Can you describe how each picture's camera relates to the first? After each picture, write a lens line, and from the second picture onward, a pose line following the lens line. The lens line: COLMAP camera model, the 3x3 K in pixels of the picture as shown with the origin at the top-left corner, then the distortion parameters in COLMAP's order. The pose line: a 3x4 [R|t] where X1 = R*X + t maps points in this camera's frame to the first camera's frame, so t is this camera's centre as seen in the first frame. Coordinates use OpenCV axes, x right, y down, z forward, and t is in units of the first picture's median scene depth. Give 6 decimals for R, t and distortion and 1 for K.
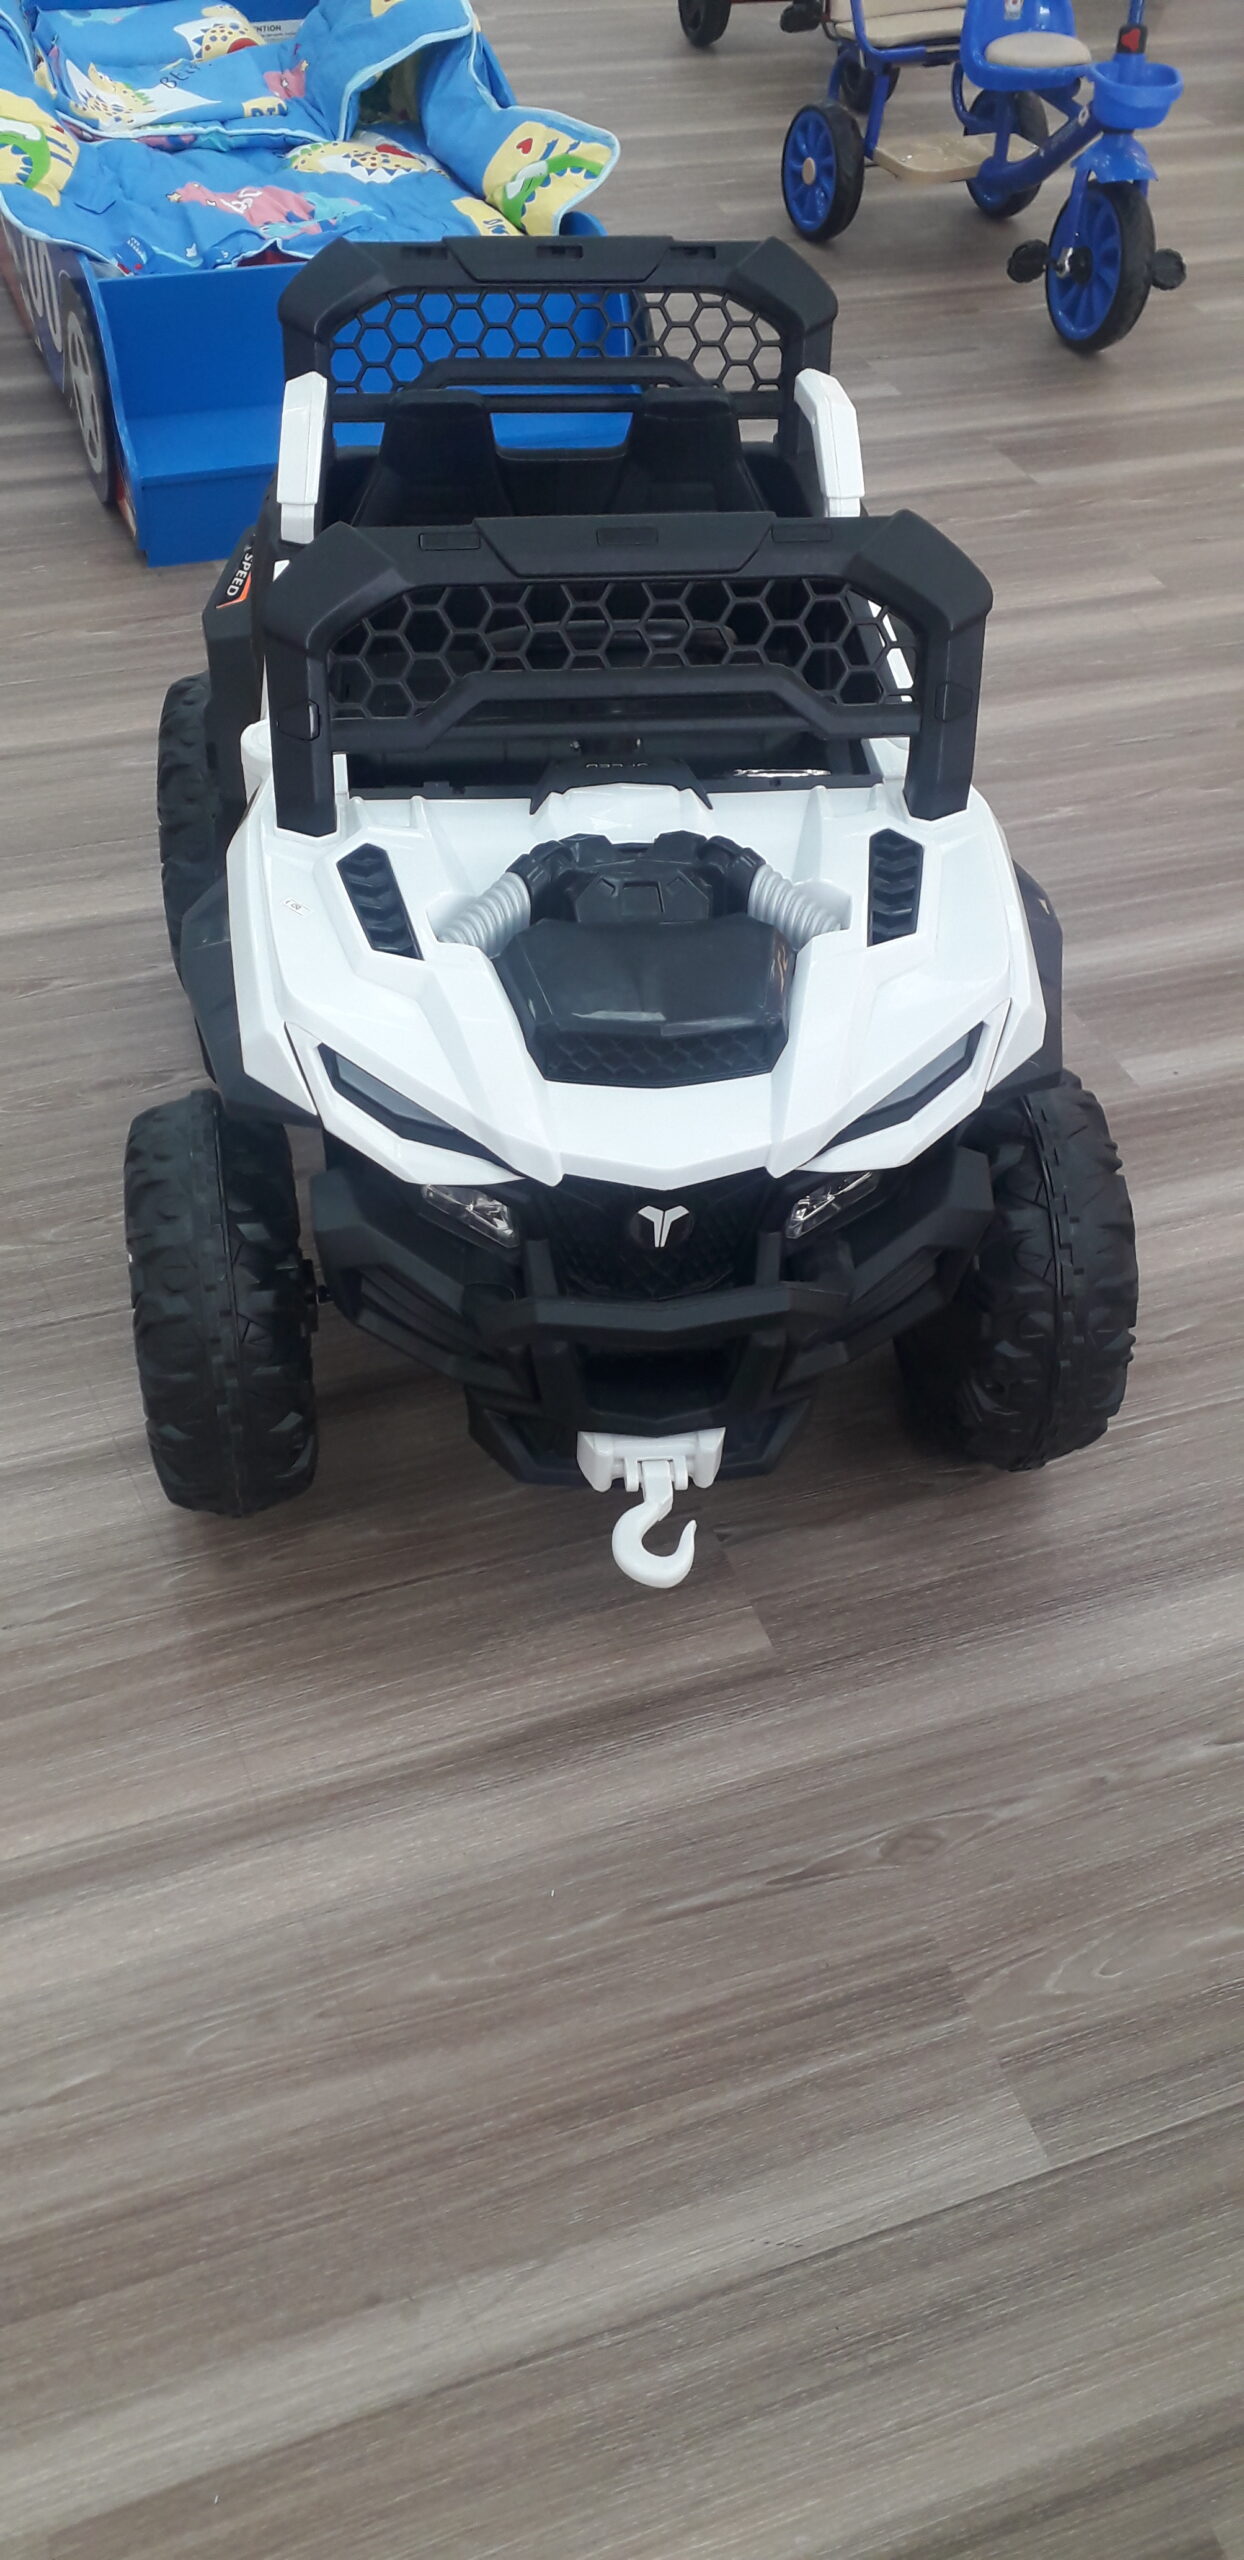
lens RADIAL K [[2048.6, 0, 622.0], [0, 2048.6, 1280.0], [0, 0, 1]] dist [0.032441, -0.042061]
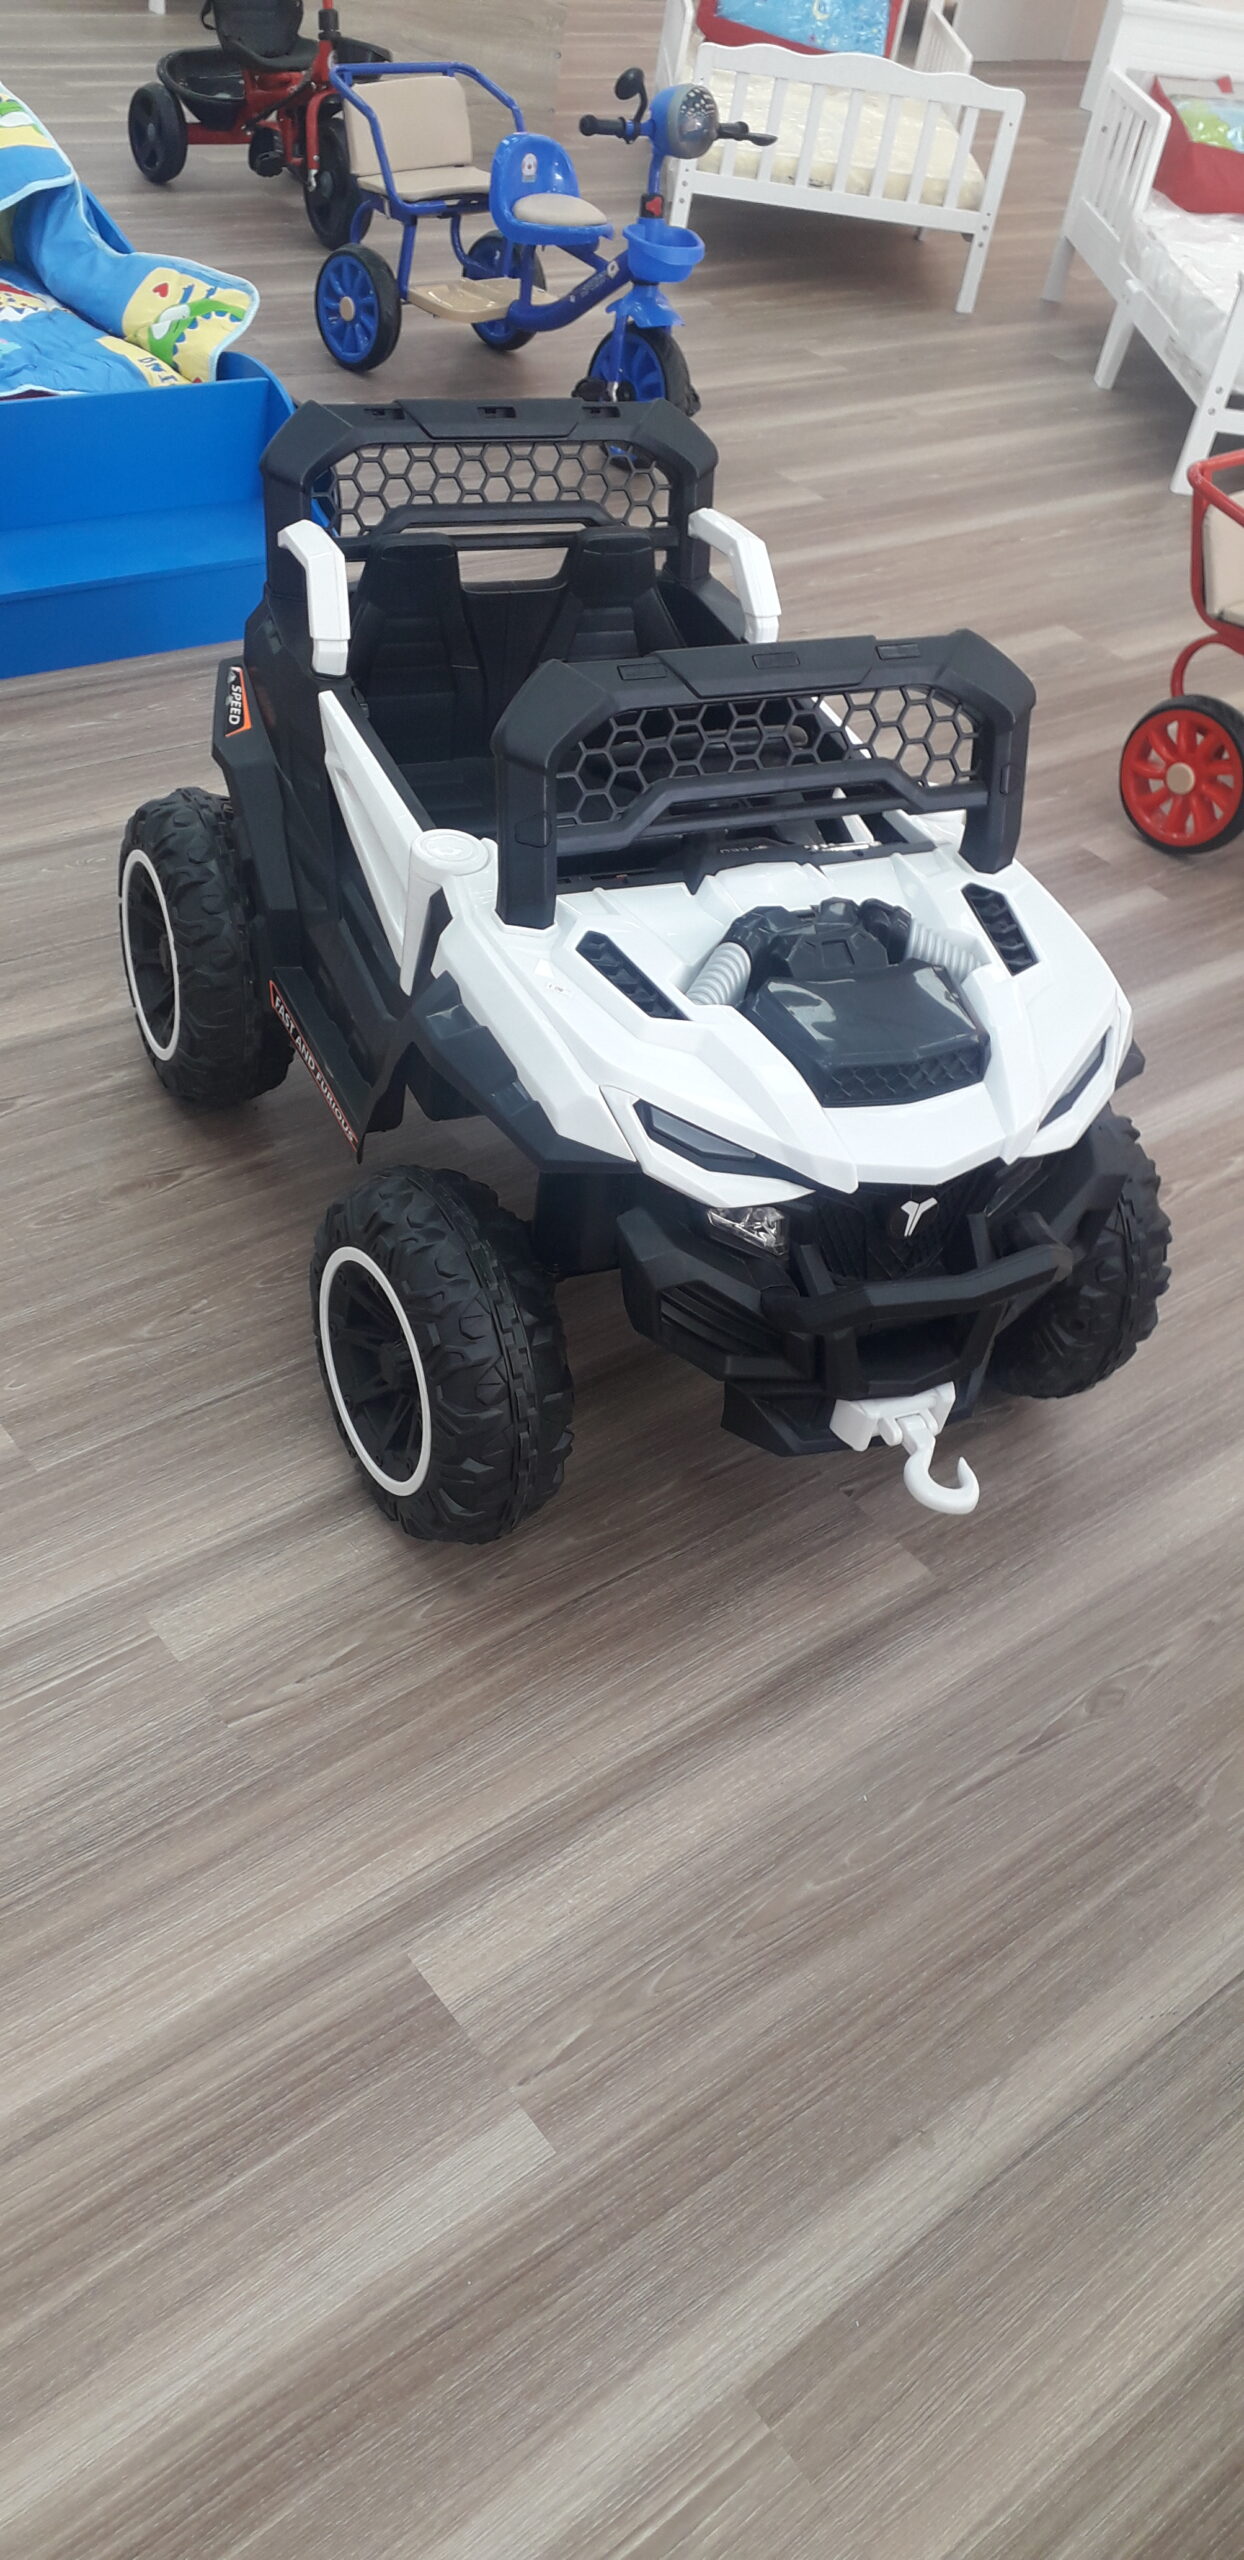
lens RADIAL K [[2102.6, 0, 469.5], [0, 2102.6, 1274.7], [0, 0, 1]] dist [0.064305, -0.136103]
pose [[0.938358, -0.133432, 0.318873, -0.580404], [0.147667, 0.988819, -0.020775, -0.005264], [-0.312535, 0.066581, 0.947570, -0.091759]]
